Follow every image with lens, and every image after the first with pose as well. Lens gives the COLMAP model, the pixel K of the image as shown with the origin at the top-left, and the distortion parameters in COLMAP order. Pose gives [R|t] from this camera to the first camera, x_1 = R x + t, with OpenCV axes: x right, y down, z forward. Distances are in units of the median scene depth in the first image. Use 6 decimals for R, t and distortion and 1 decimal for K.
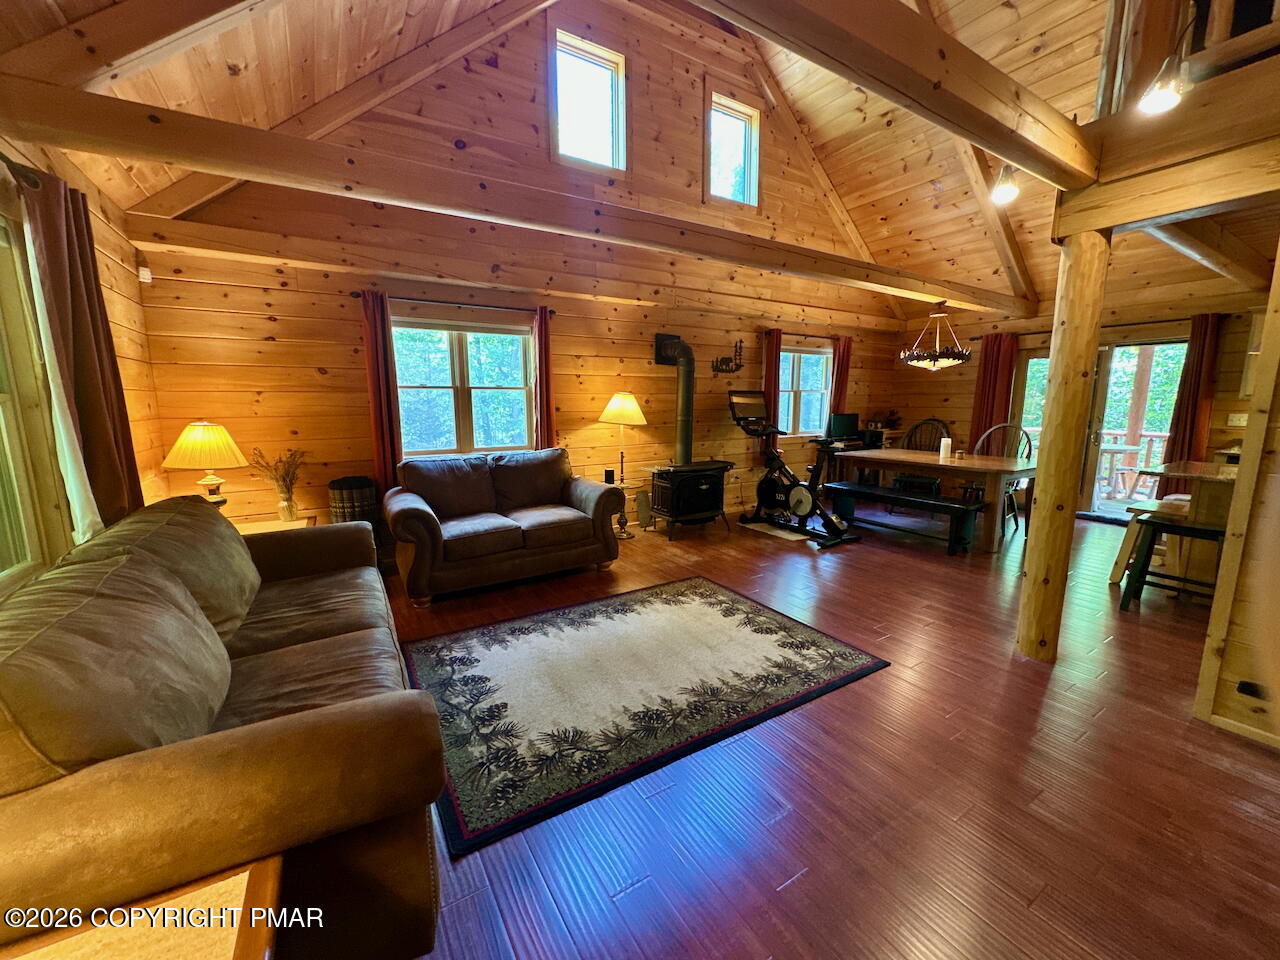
lens RADIAL K [[509.0, 0, 640.3], [0, 509.0, 479.8], [0, 0, 1]] dist [-0.003435, 0.000685]
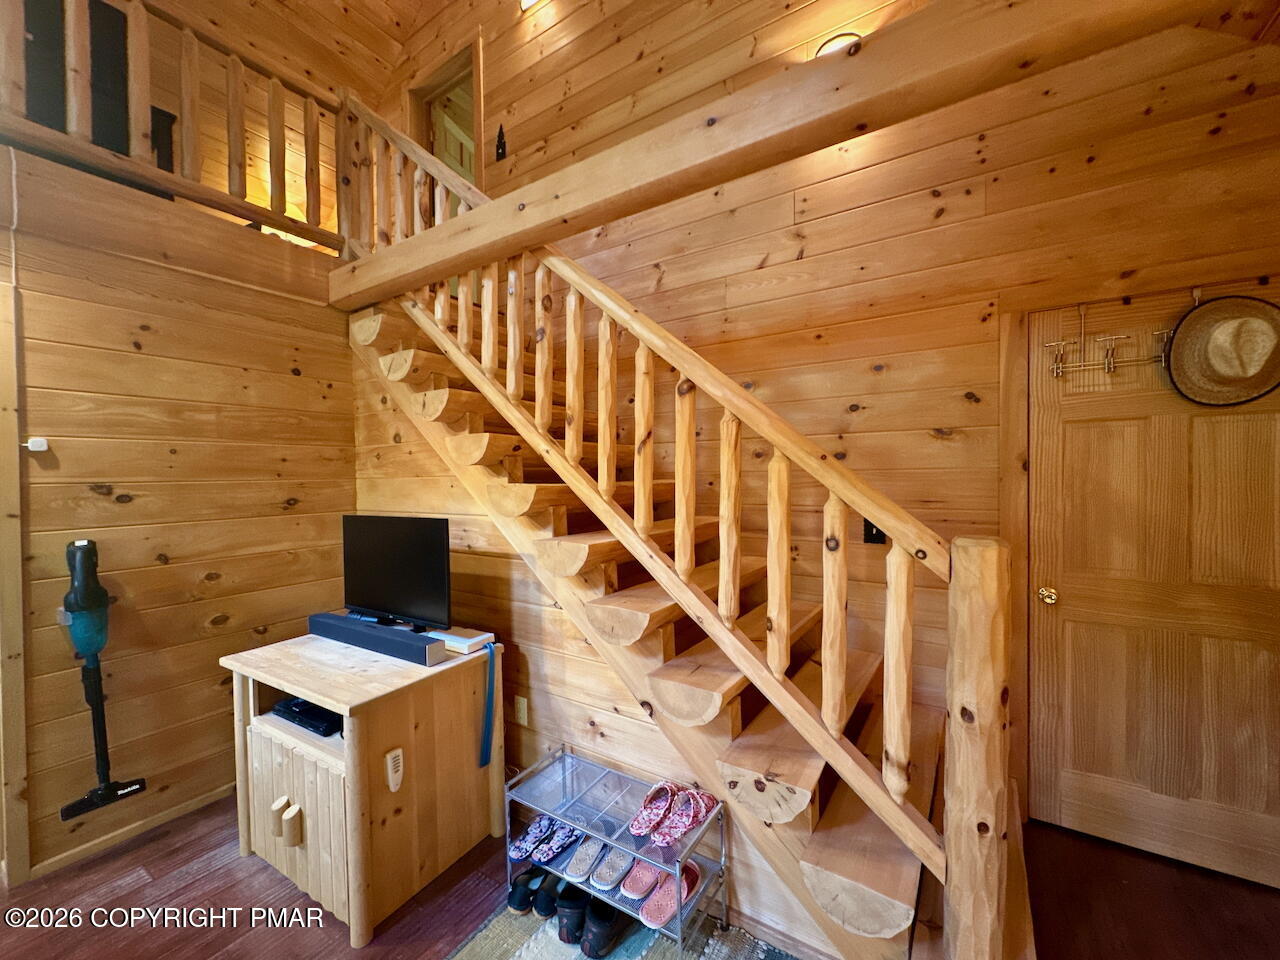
lens RADIAL K [[509.0, 0, 640.3], [0, 509.0, 481.5], [0, 0, 1]] dist [-0.003435, 0.000685]
pose [[-0.423240, -0.005371, 0.906002, -0.036605], [0.153080, 0.985182, 0.077352, -0.044720], [-0.892992, 0.171430, -0.416146, 0.171322]]
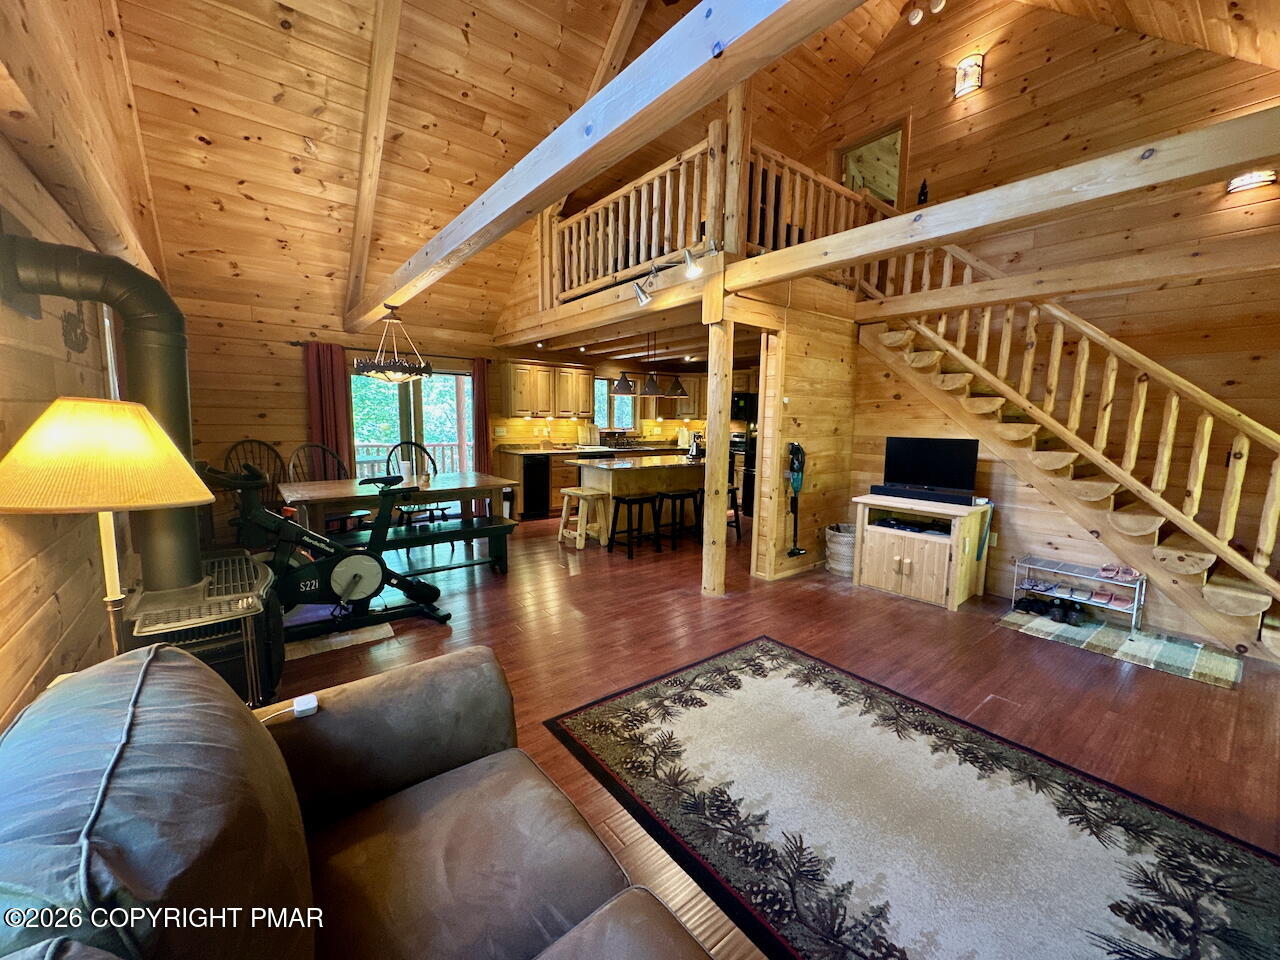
lens RADIAL K [[509.0, 0, 640.3], [0, 509.0, 479.6], [0, 0, 1]] dist [-0.003435, 0.000685]
pose [[-0.112553, -0.120405, 0.986324, -0.424195], [0.136950, 0.981278, 0.135417, -0.145429], [-0.984163, 0.150319, -0.093956, 0.868358]]
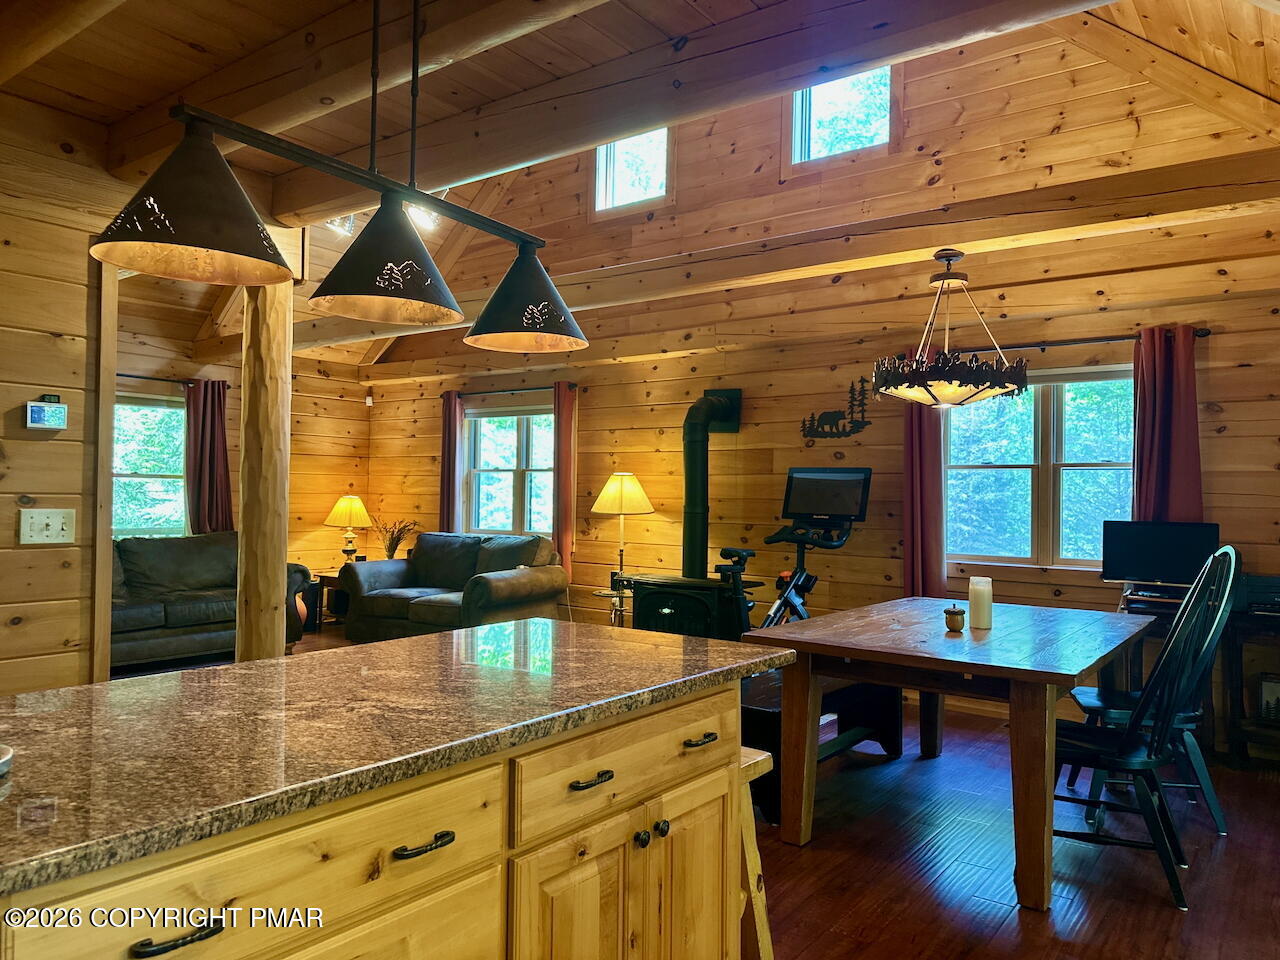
lens RADIAL K [[904.5, 0, 643.7], [0, 904.5, 487.9], [0, 0, 1]] dist [0.062044, -0.035892]
pose [[0.369594, 0.001019, -0.929193, 1.497136], [-0.155636, 0.985940, -0.060824, -0.083631], [0.916066, 0.167096, 0.364557, 0.628570]]
